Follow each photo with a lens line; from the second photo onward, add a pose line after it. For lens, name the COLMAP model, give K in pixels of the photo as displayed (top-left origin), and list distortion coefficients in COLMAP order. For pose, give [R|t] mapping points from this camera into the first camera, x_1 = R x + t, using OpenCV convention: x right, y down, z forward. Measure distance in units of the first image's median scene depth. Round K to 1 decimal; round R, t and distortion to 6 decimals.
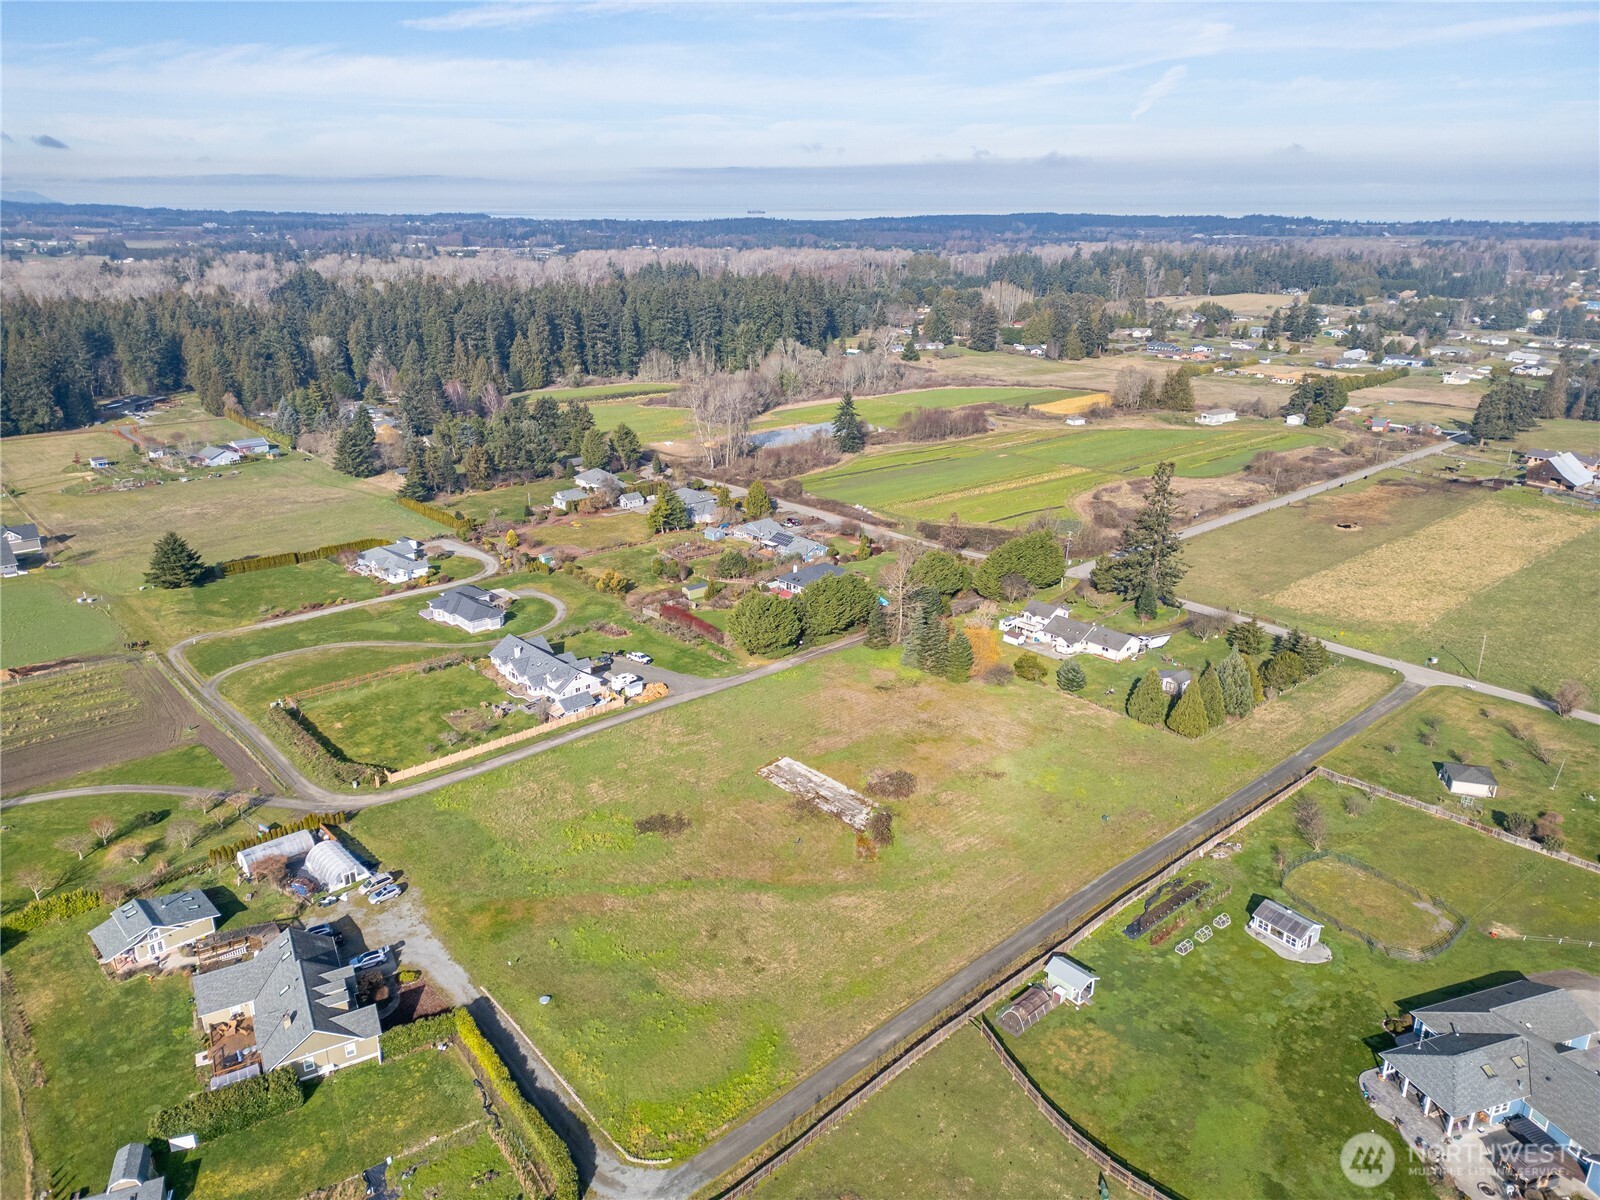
lens RADIAL K [[1112.1, 0, 798.6], [0, 1112.1, 598.0], [0, 0, 1]] dist [0.078954, -0.077238]
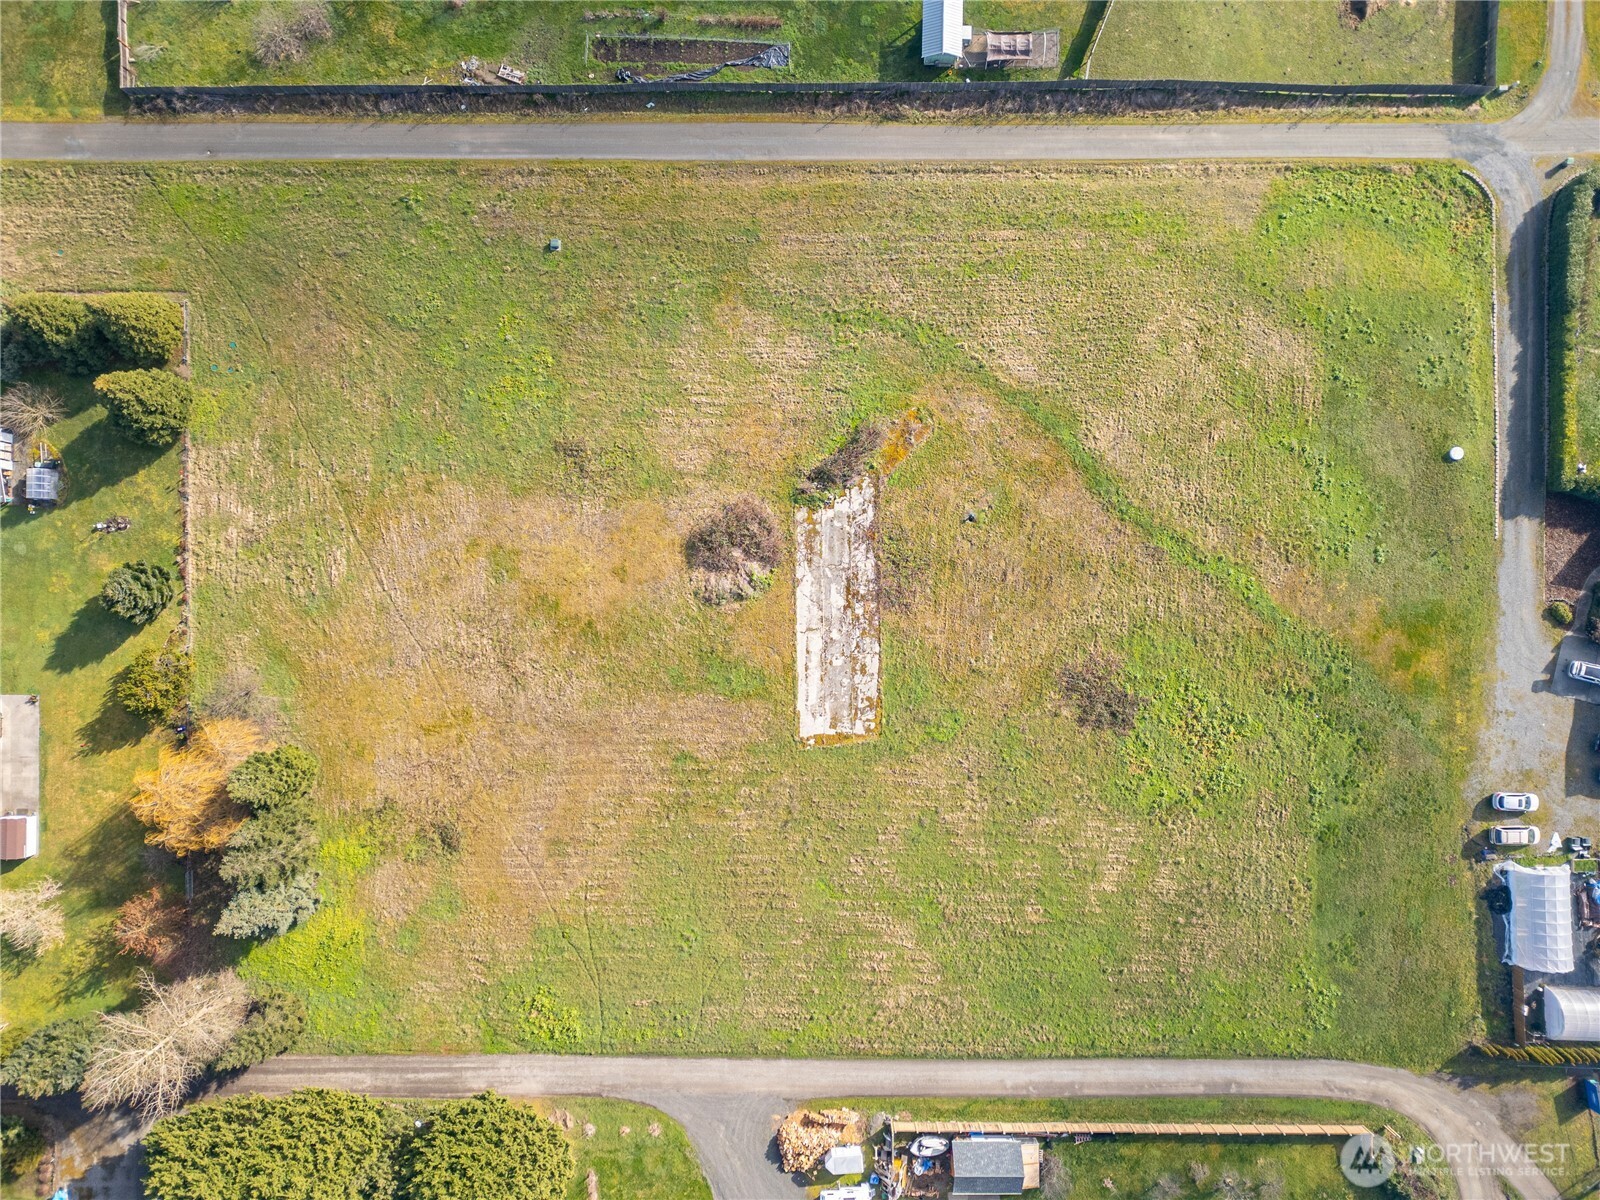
lens RADIAL K [[1112.1, 0, 798.6], [0, 1112.1, 598.0], [0, 0, 1]] dist [0.078954, -0.077238]
pose [[-0.743096, -0.669185, -0.000446, 0.029160], [0.226358, -0.251987, 0.940885, -0.289208], [-0.629739, 0.699067, 0.338726, 0.592848]]
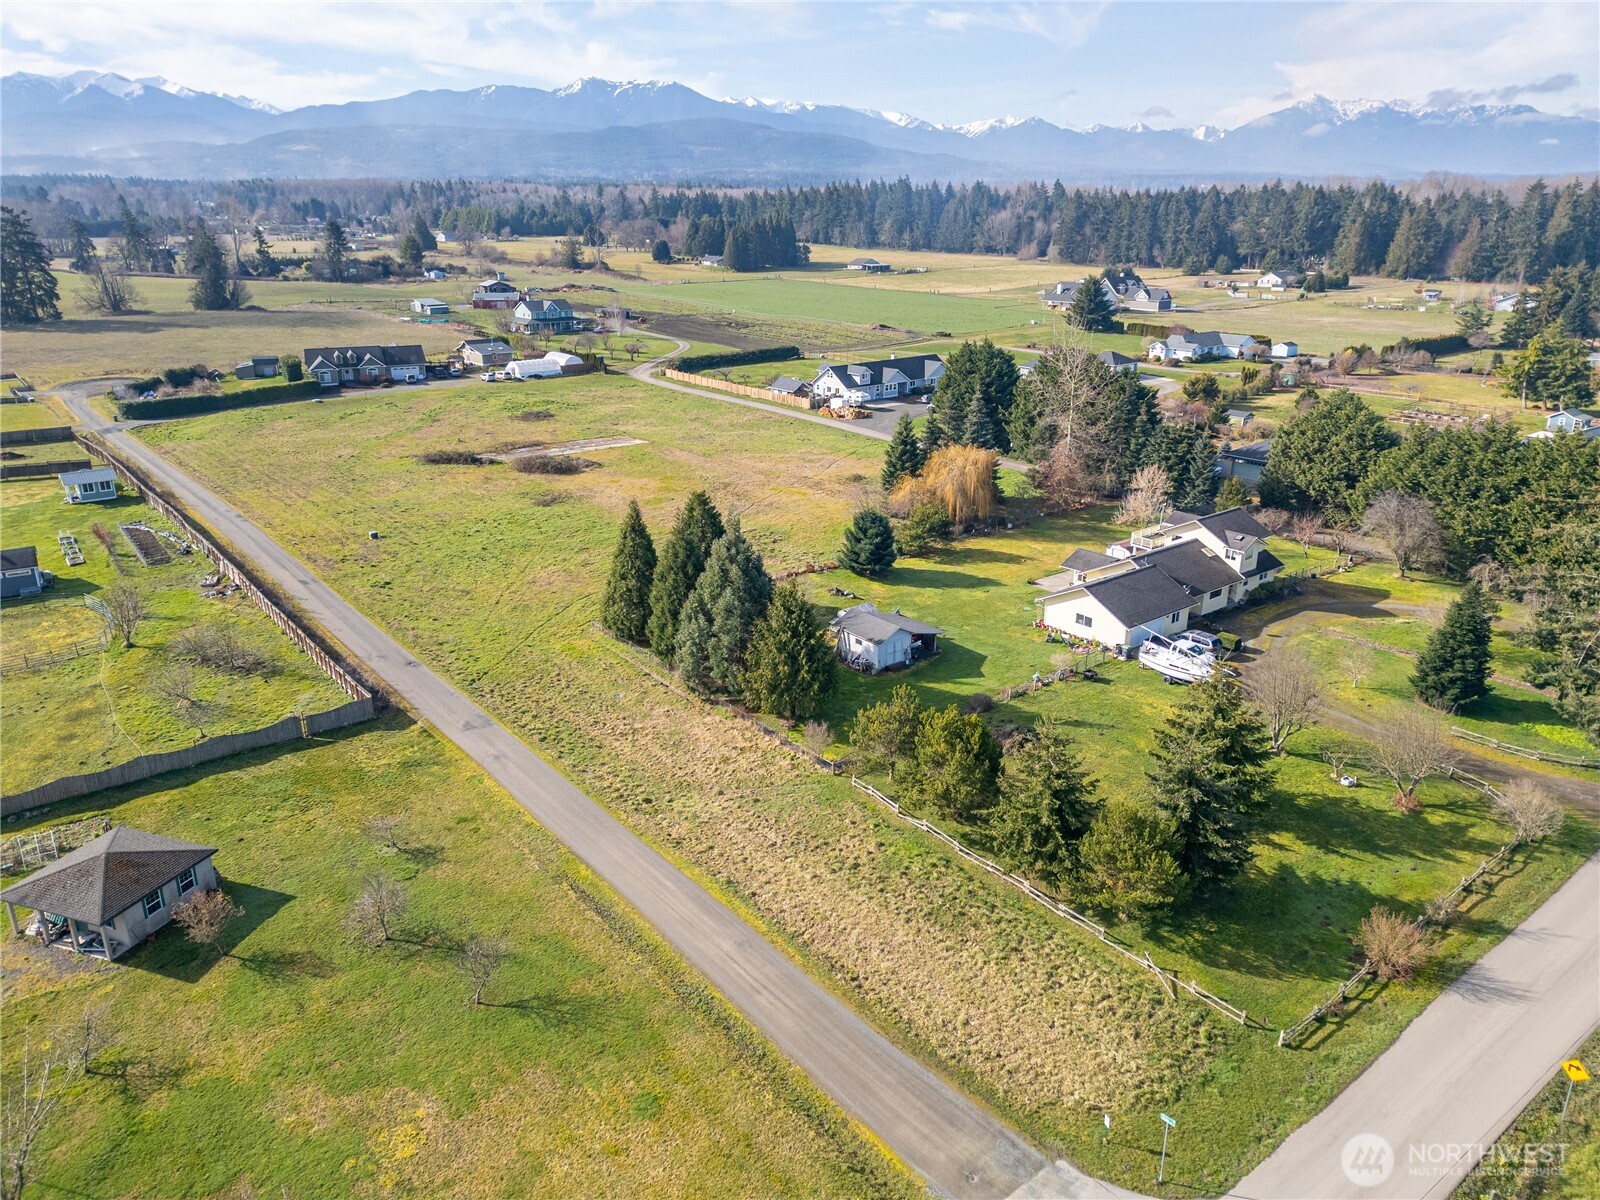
lens RADIAL K [[1119.3, 0, 798.1], [0, 1119.3, 590.6], [0, 0, 1]] dist [0.063619, -0.052215]
pose [[-0.056877, 0.324407, -0.944206, 0.637518], [-0.332190, 0.885702, 0.324317, -0.053909], [0.941496, 0.332102, 0.057389, 0.853387]]
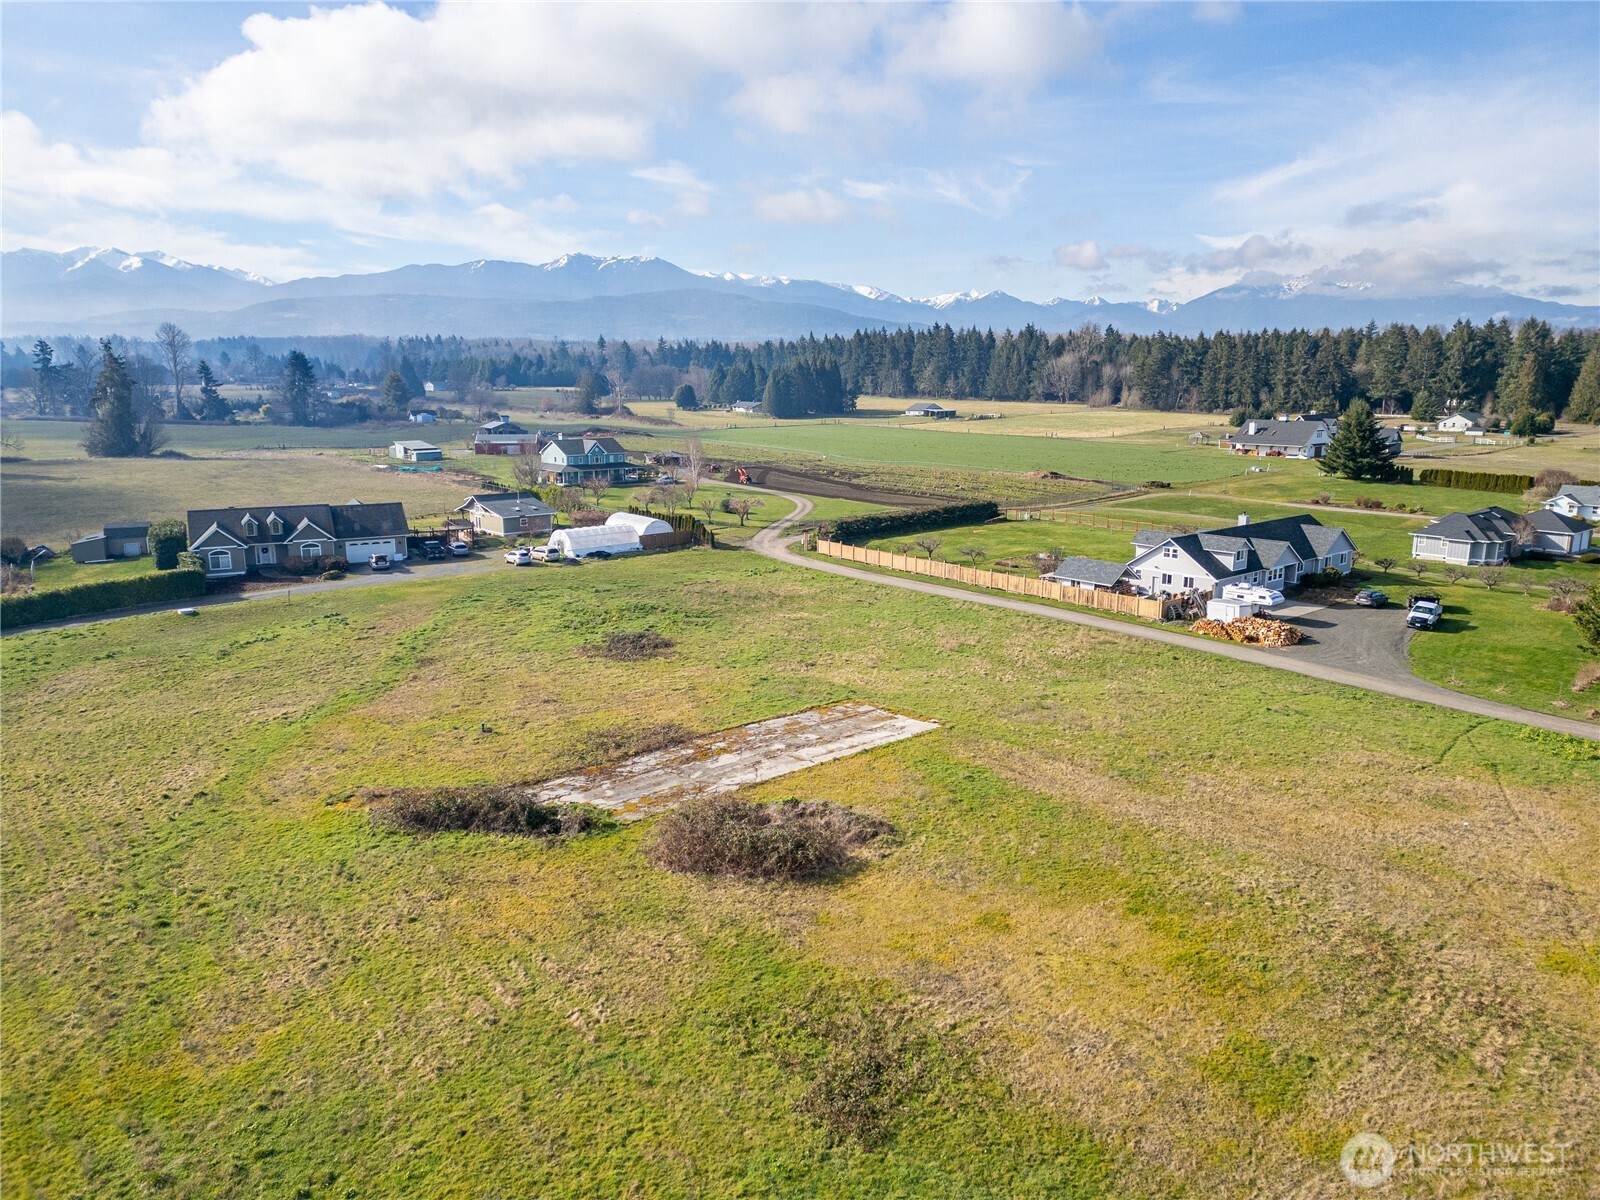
lens RADIAL K [[1112.1, 0, 798.6], [0, 1112.1, 598.0], [0, 0, 1]] dist [0.078954, -0.077238]
pose [[-0.034040, 0.200304, -0.979142, 0.253158], [-0.333744, 0.921192, 0.200052, 0.039681], [0.942049, 0.333592, 0.035493, 0.726871]]
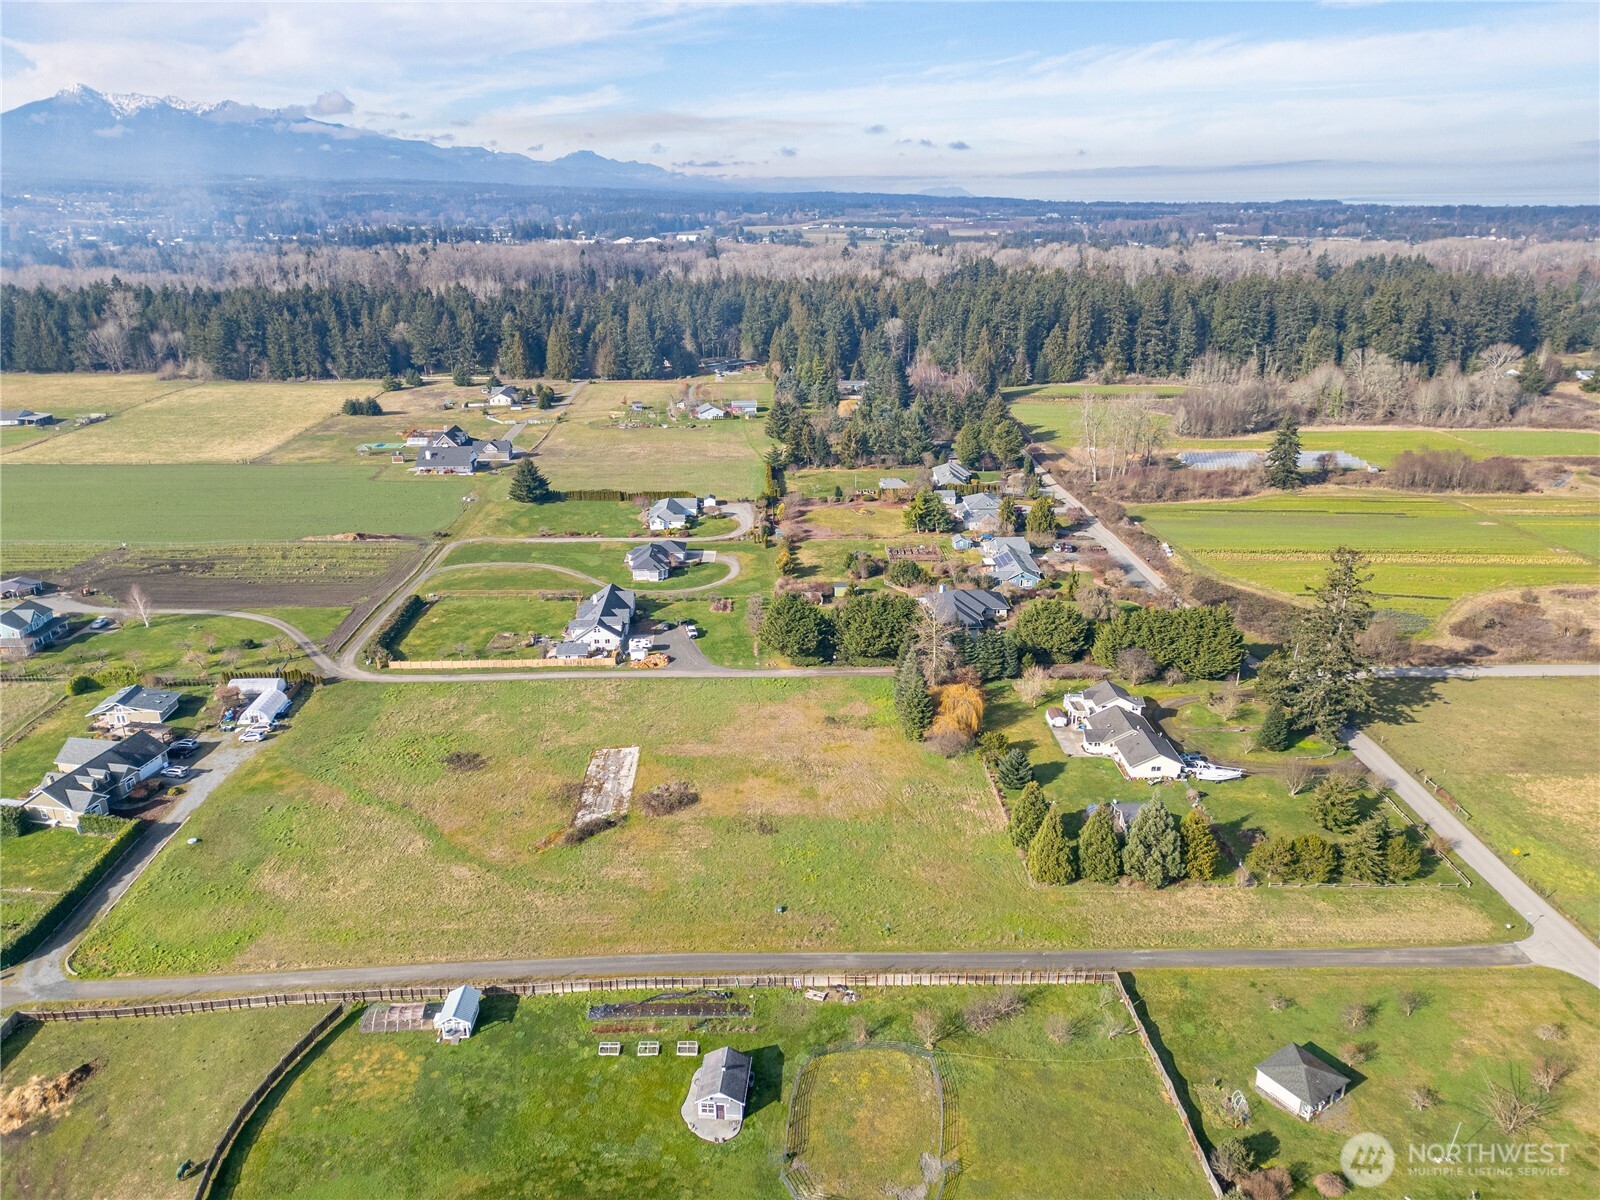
lens RADIAL K [[1119.3, 0, 798.1], [0, 1119.3, 590.6], [0, 0, 1]] dist [0.063619, -0.052215]
pose [[0.763050, 0.209568, -0.611421, 0.537720], [-0.208476, 0.975218, 0.074085, -0.078129], [0.611795, 0.070936, 0.787830, 0.217578]]
